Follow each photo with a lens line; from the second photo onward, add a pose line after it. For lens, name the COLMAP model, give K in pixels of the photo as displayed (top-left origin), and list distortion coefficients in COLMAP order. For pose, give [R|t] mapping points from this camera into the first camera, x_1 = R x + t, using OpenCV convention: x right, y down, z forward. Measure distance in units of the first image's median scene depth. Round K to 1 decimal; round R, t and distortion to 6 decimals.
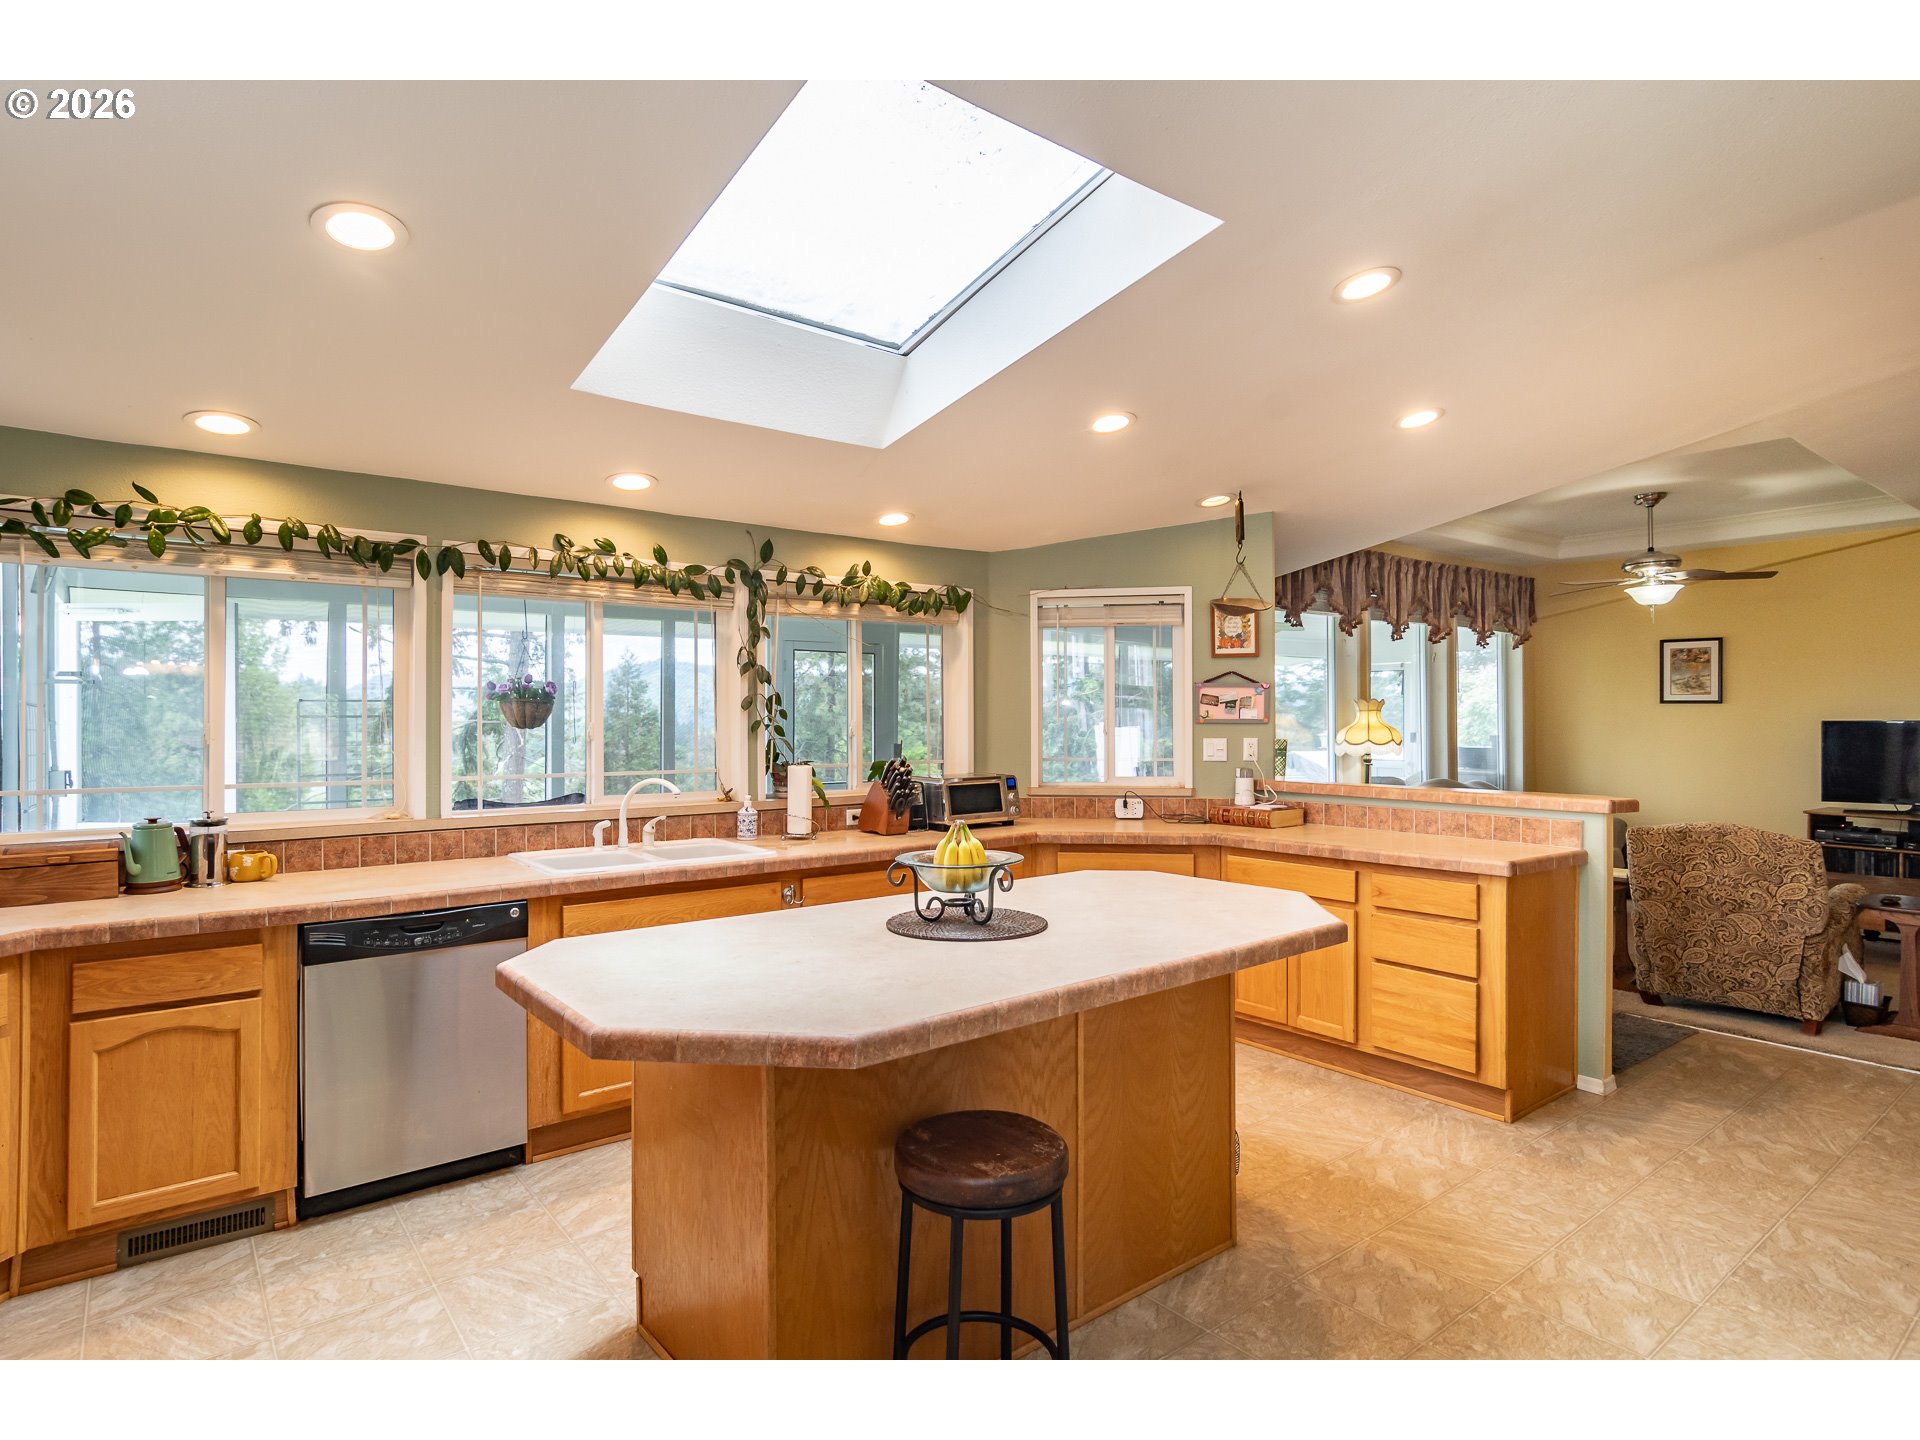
lens RADIAL K [[1030.1, 0, 944.9], [0, 1030.1, 713.1], [0, 0, 1]] dist [0.000826, 0.002716]
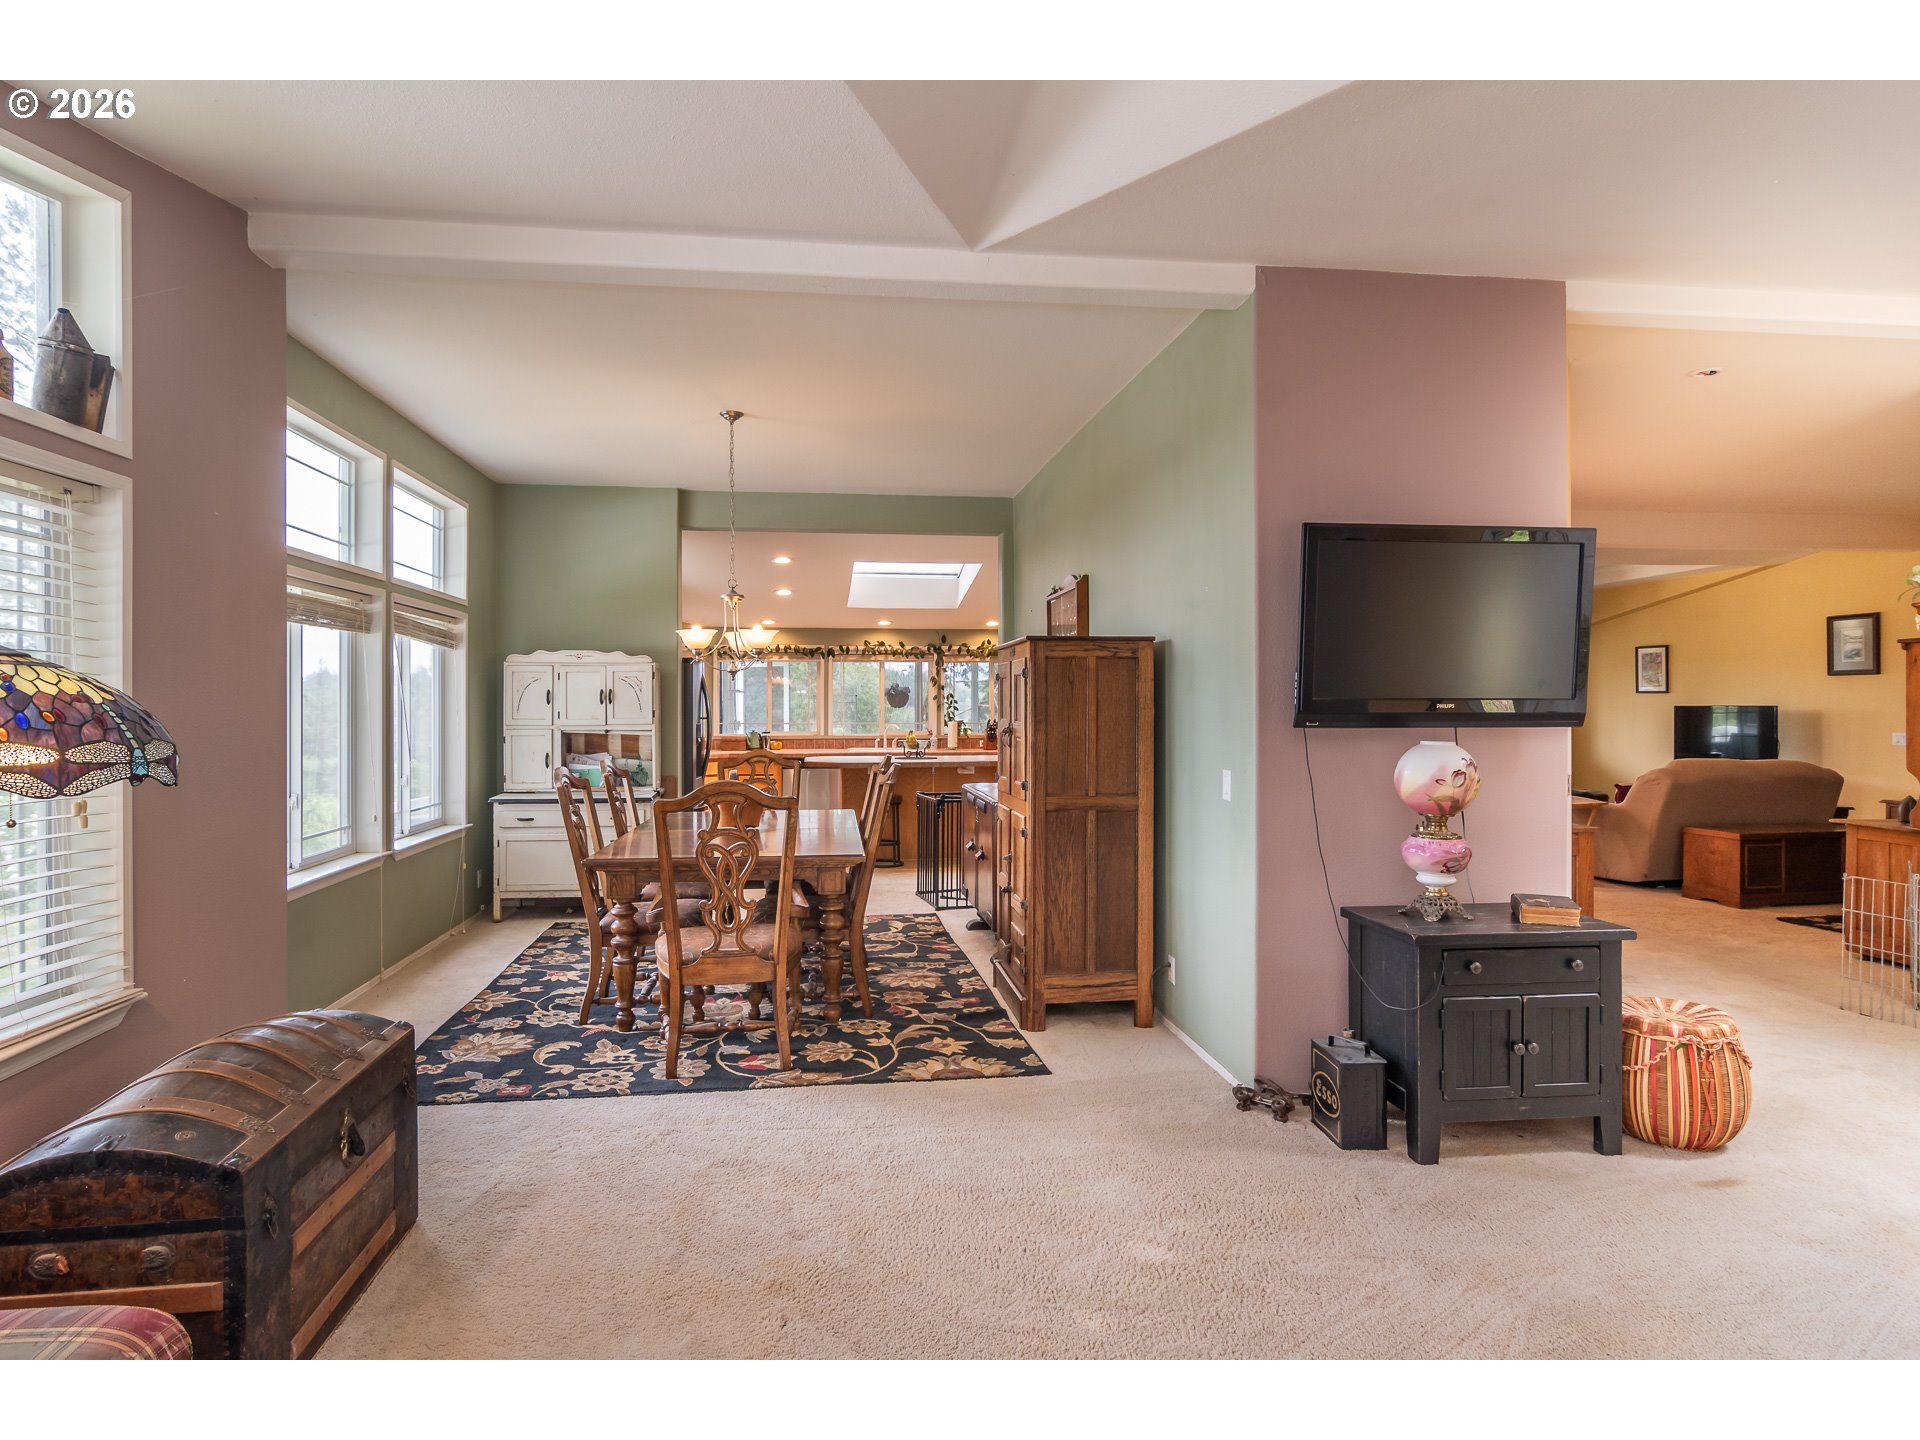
lens RADIAL K [[1030.1, 0, 944.9], [0, 1030.1, 713.1], [0, 0, 1]] dist [0.000826, 0.002716]
pose [[0.857733, 0.005200, -0.514070, 1.274659], [0.001996, 0.999908, 0.013445, -0.006484], [0.514092, -0.012558, 0.857643, -1.341045]]
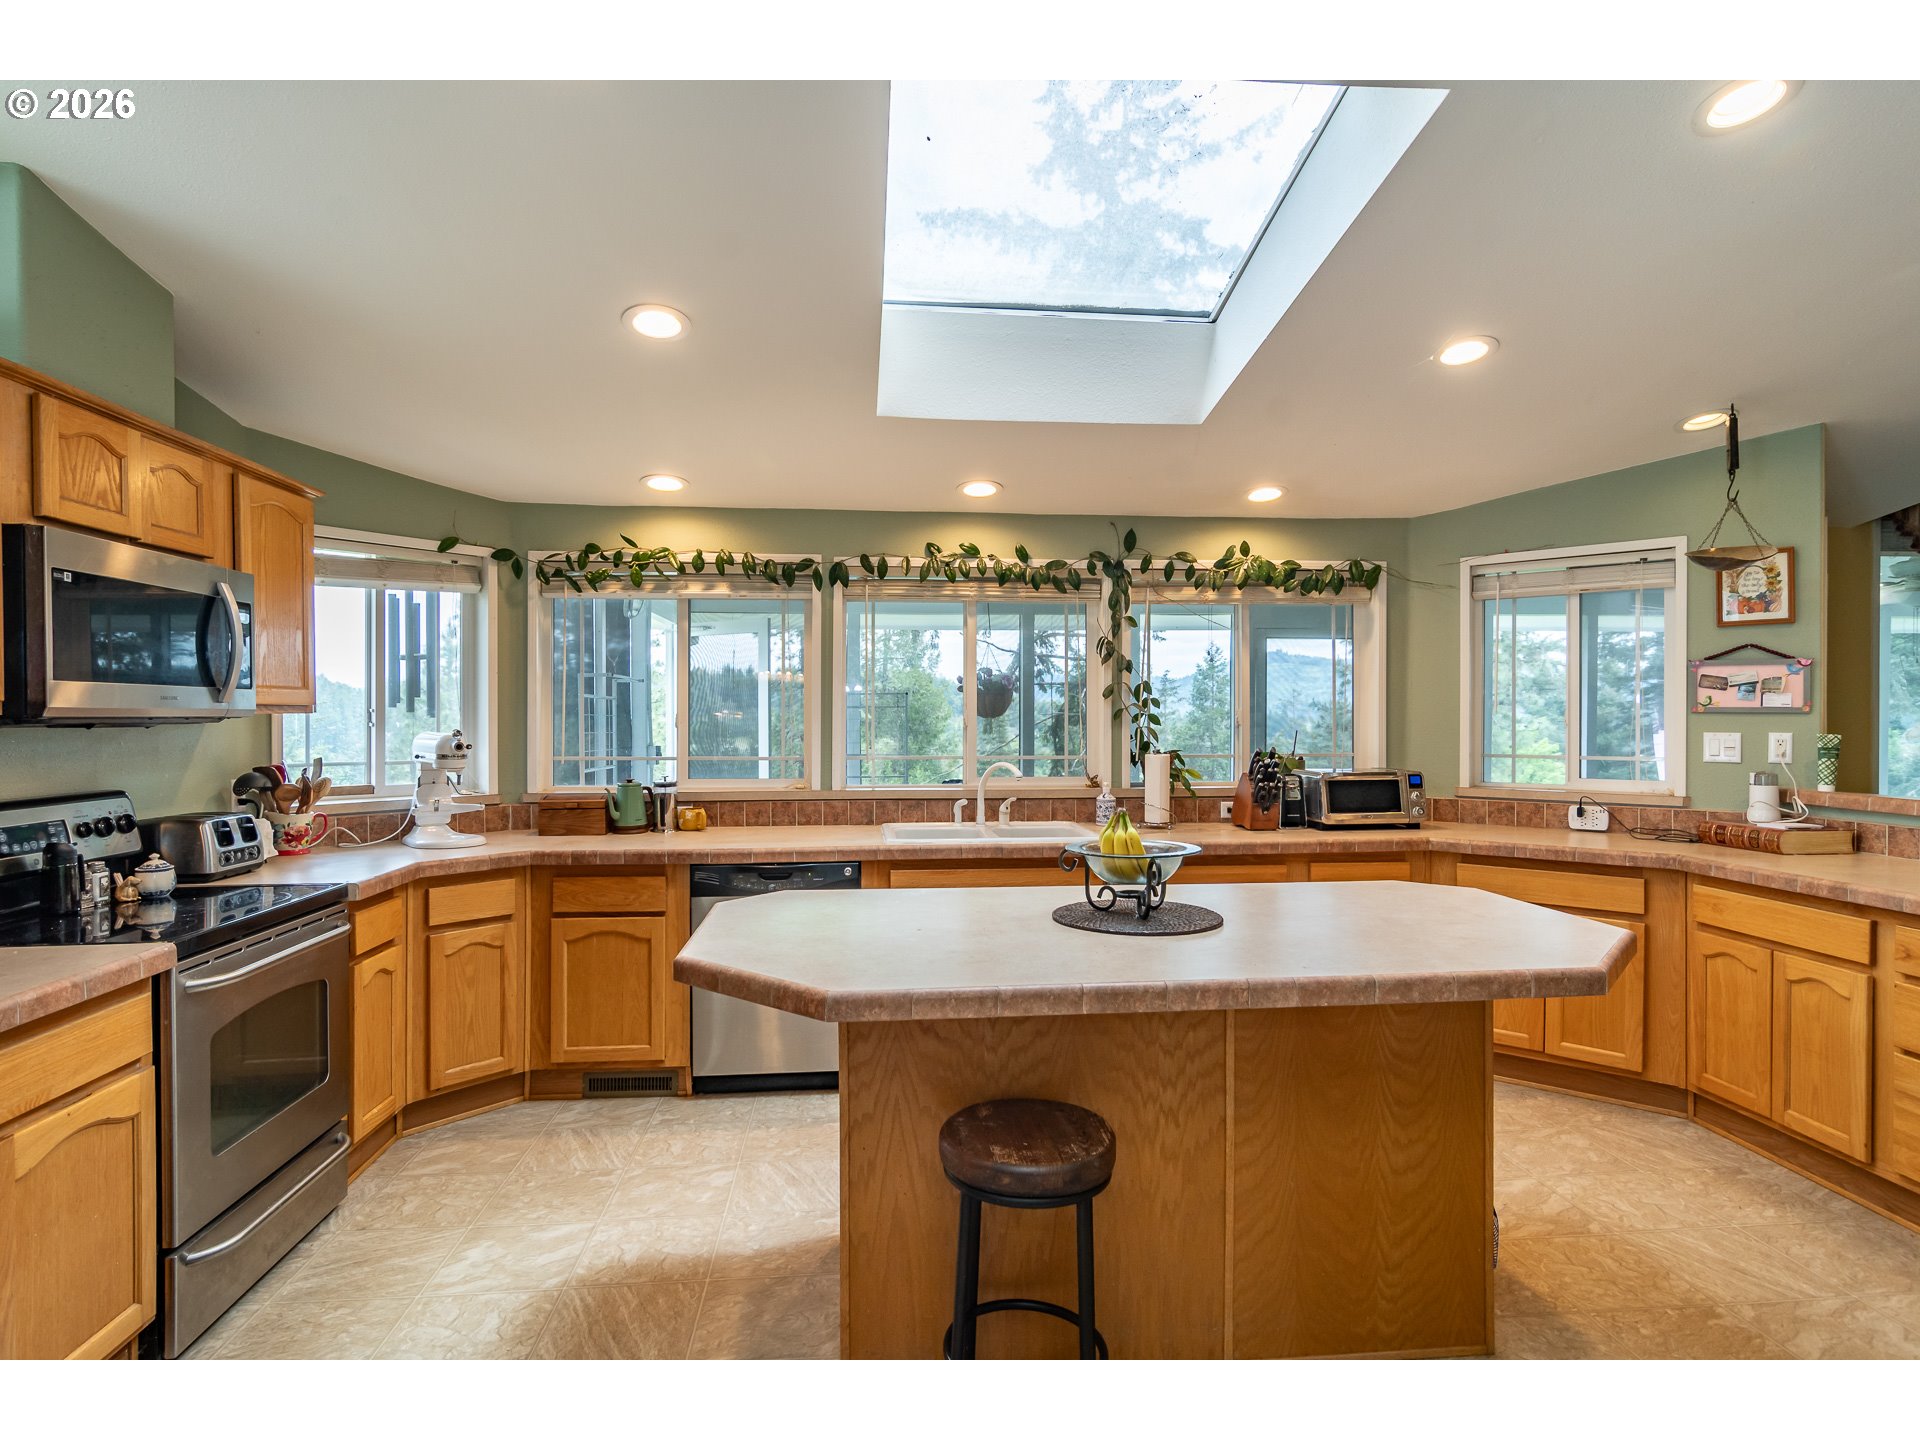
lens RADIAL K [[1026.1, 0, 956.2], [0, 1026.1, 714.9], [0, 0, 1]] dist [-0.000298, 0.003121]
pose [[0.842023, 0.002066, -0.539438, 0.247232], [0.002119, 0.999972, 0.007138, 0.006090], [0.539438, -0.007153, 0.841995, 0.068667]]
